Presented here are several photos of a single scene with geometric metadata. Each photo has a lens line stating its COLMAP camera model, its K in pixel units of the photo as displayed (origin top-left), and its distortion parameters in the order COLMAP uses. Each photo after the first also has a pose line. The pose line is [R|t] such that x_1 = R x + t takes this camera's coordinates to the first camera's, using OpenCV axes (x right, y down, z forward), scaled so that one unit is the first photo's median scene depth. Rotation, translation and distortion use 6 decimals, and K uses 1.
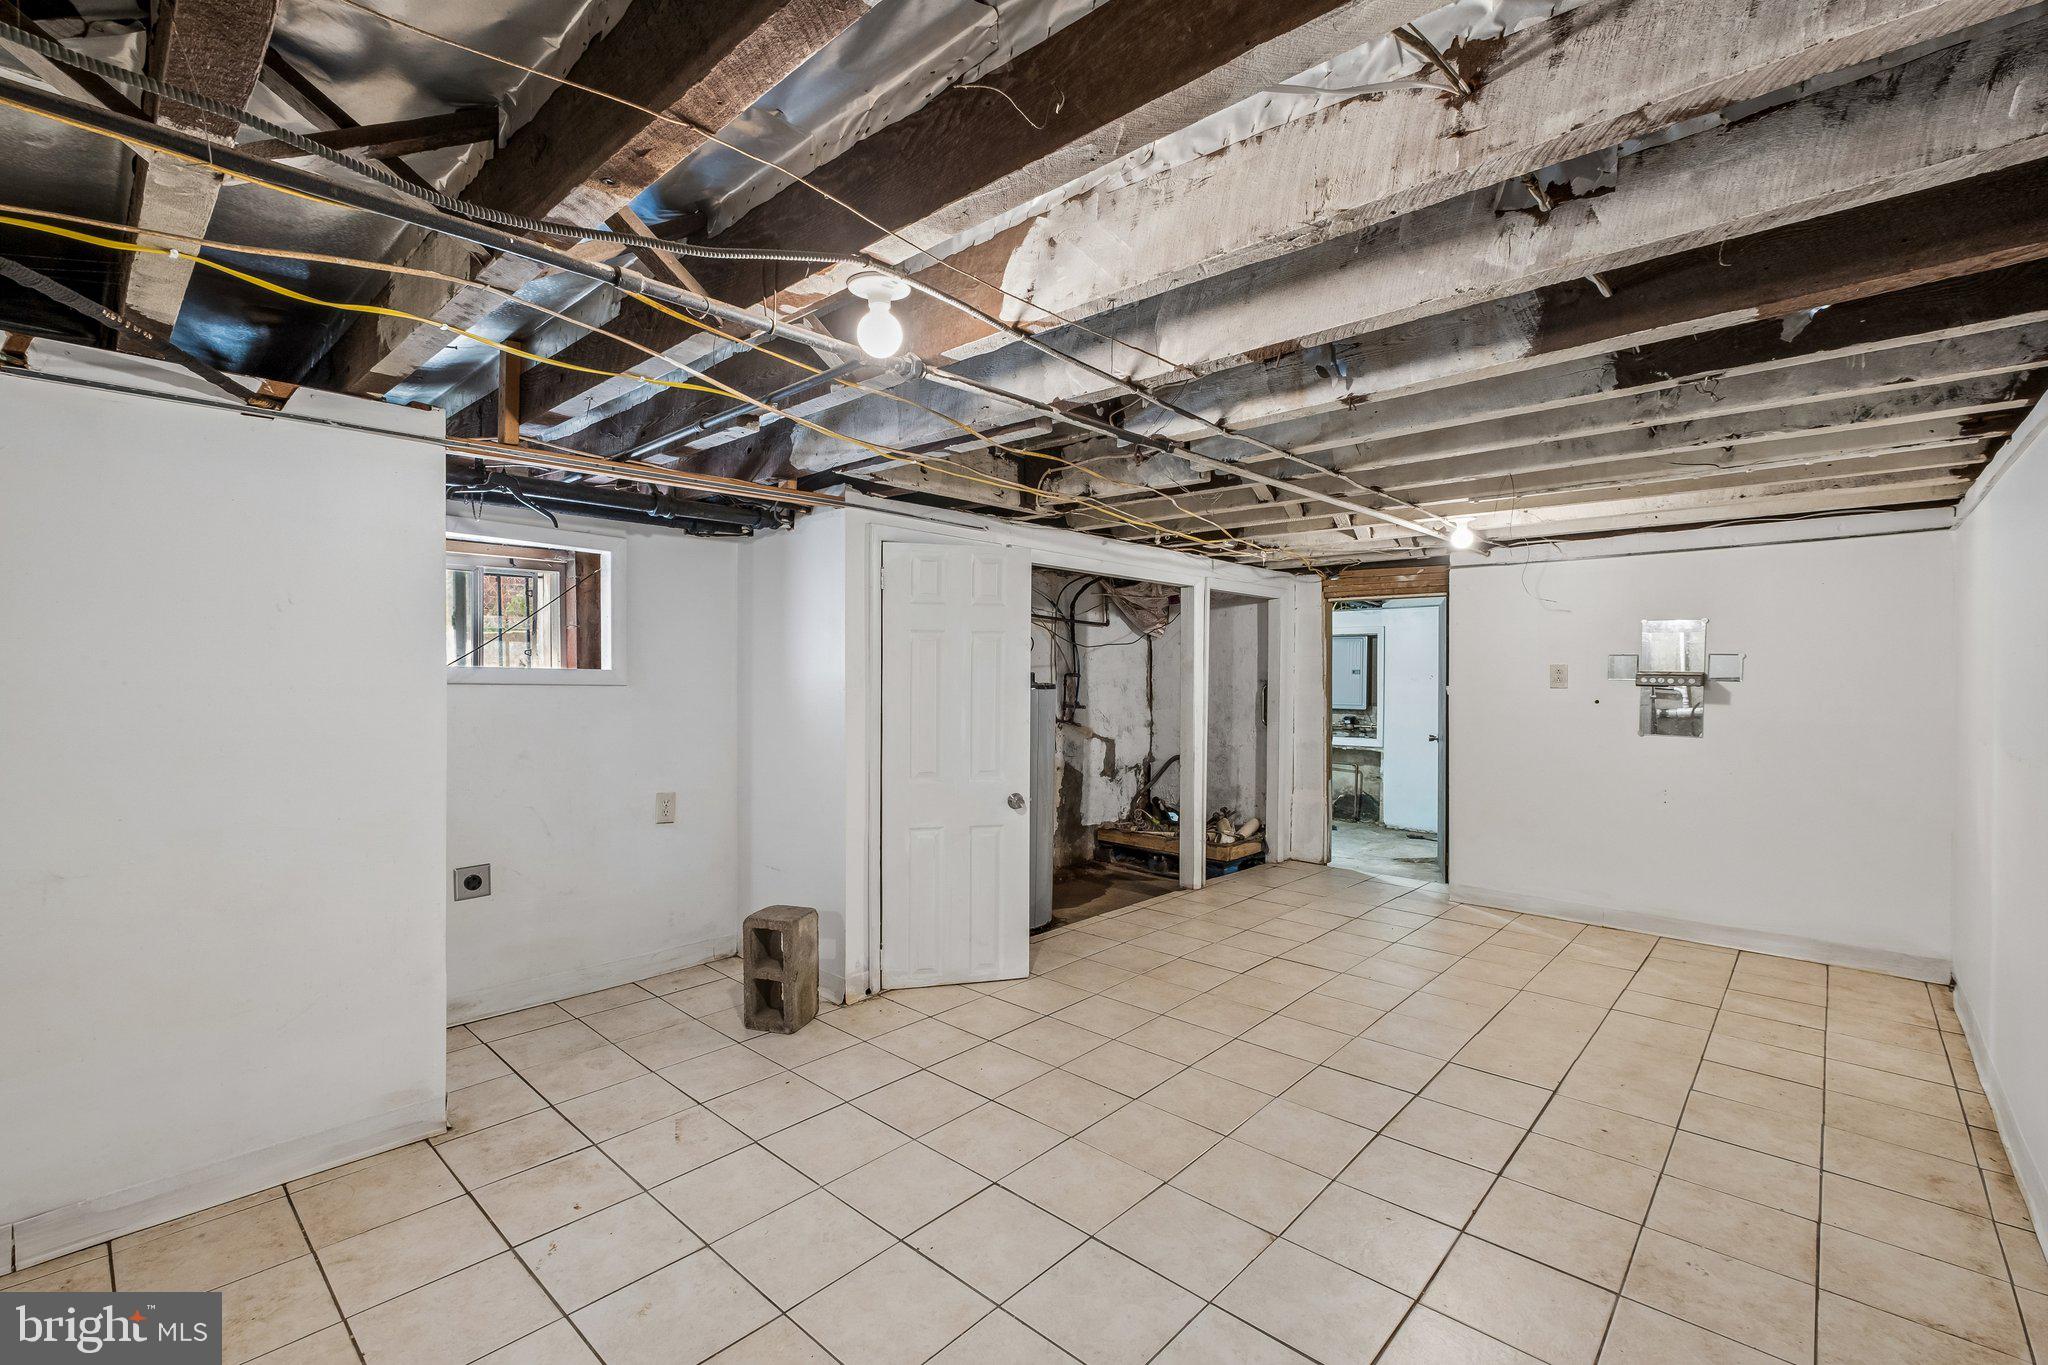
lens RADIAL K [[902.9, 0, 1032.9], [0, 902.9, 684.0], [0, 0, 1]] dist [-0.003051, 0.000369]
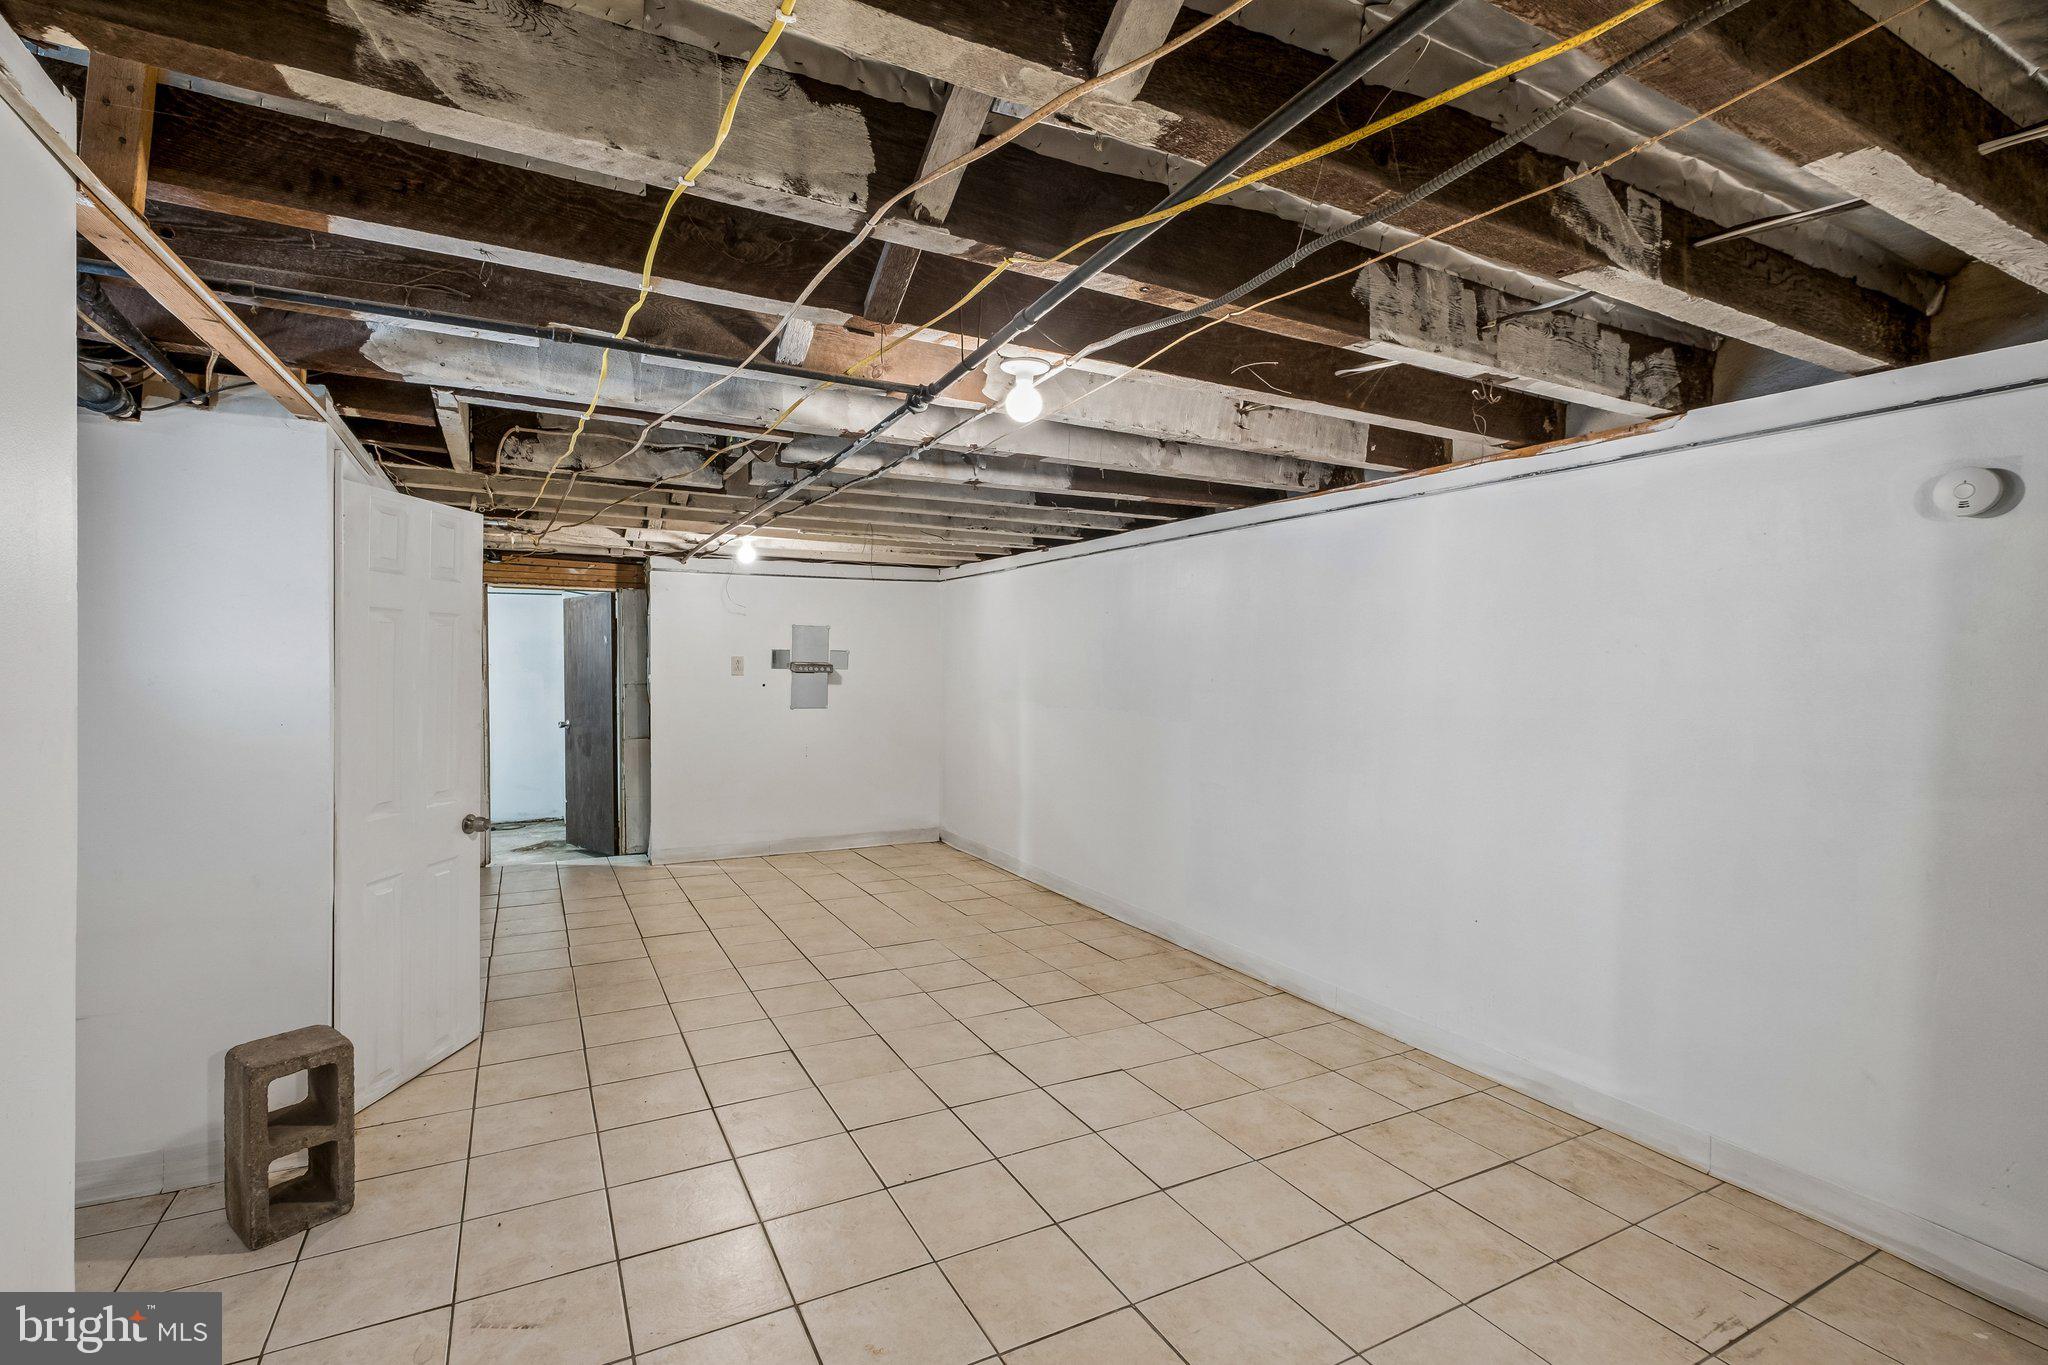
lens RADIAL K [[902.9, 0, 1023.6], [0, 902.9, 670.9], [0, 0, 1]] dist [-0.003051, 0.000369]
pose [[0.336483, -0.008695, 0.941649, -0.638114], [0.006943, 0.999953, 0.006753, -0.010016], [-0.941664, 0.004266, 0.336528, 0.270173]]
